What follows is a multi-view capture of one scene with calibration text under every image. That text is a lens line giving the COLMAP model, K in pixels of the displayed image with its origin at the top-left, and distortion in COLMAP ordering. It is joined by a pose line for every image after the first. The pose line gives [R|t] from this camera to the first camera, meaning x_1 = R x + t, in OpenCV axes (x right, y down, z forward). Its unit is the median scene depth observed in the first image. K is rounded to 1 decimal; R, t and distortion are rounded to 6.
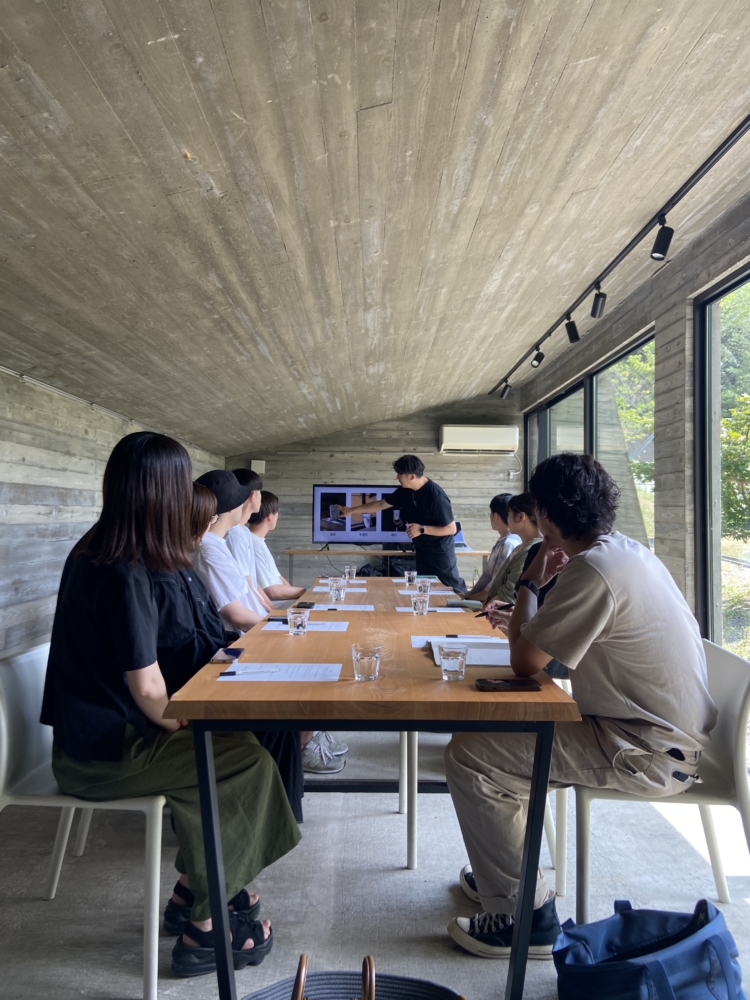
lens RADIAL K [[746.1, 0, 375.0], [0, 746.1, 500.0], [0, 0, 1]] dist [0.001215, -0.000901]
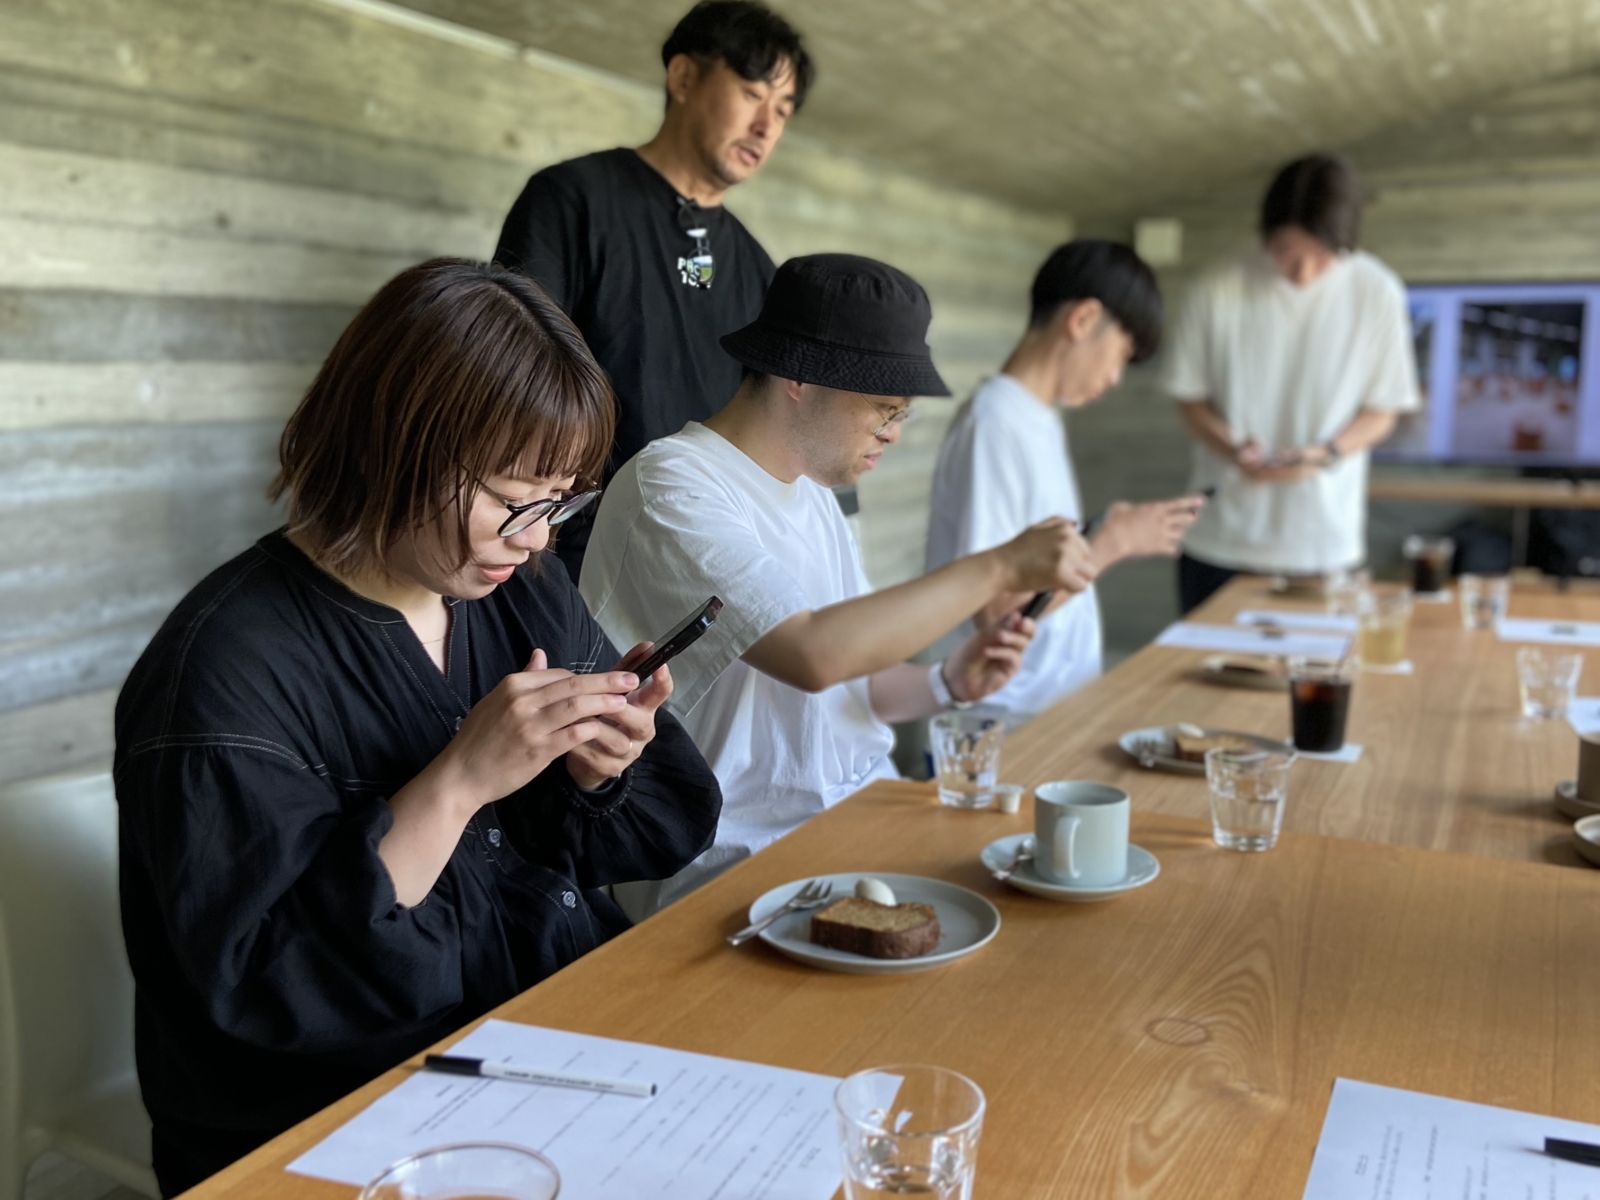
lens RADIAL K [[1614.7, 0, 800.0], [0, 1614.7, 600.0], [0, 0, 1]] dist [0.062856, -0.007638]
pose [[0.909202, 0.059167, -0.412130, 0.049688], [0.010401, 0.986315, 0.164546, -0.004720], [0.416225, -0.153892, 0.896144, 0.355276]]
